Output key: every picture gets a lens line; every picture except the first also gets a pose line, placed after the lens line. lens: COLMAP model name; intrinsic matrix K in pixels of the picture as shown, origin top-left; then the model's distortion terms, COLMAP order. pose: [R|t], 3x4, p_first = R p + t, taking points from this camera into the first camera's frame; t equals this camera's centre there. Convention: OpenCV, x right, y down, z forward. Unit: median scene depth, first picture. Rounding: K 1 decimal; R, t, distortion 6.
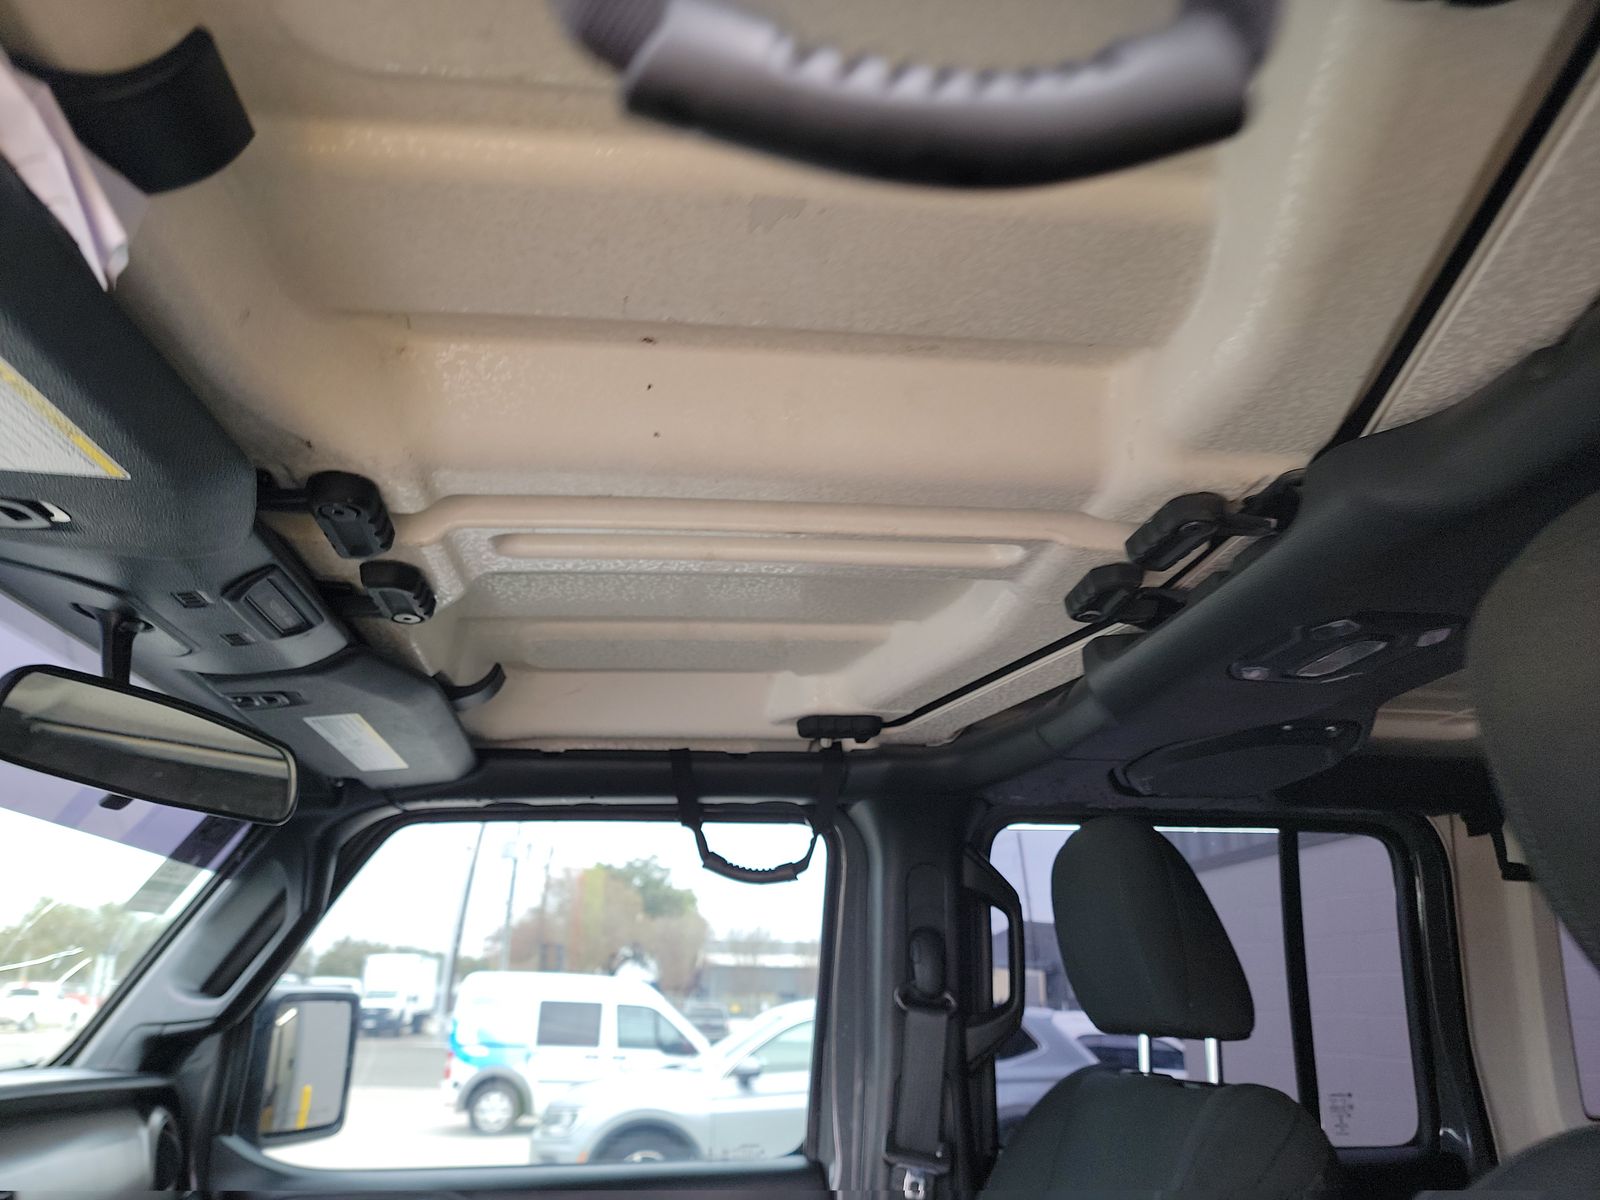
lens RADIAL K [[1123.6, 0, 809.5], [0, 1123.6, 612.9], [0, 0, 1]] dist [0.048087, -0.003414]
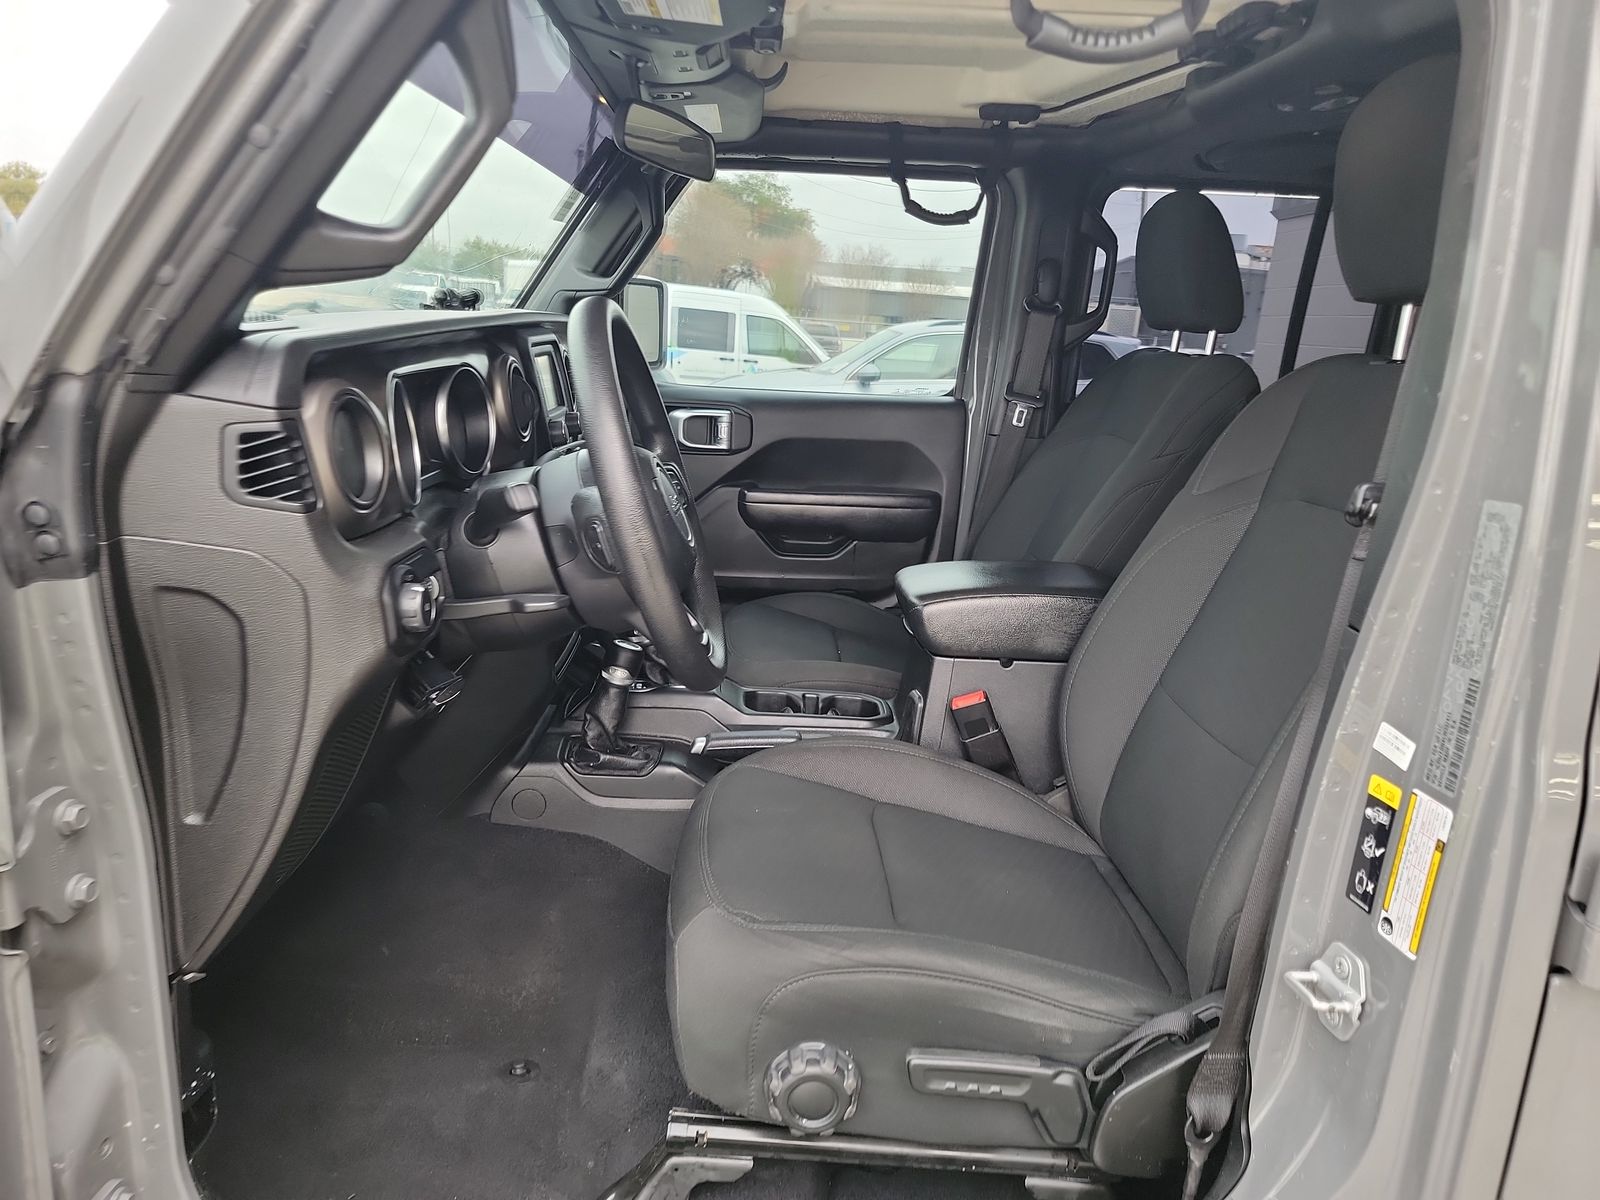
lens RADIAL K [[1123.6, 0, 809.5], [0, 1123.6, 612.9], [0, 0, 1]] dist [0.048087, -0.003414]
pose [[0.994709, 0.076300, -0.068788, -0.076748], [-0.025996, 0.834758, 0.550003, -0.149633], [0.099386, -0.545305, 0.832325, -0.548478]]
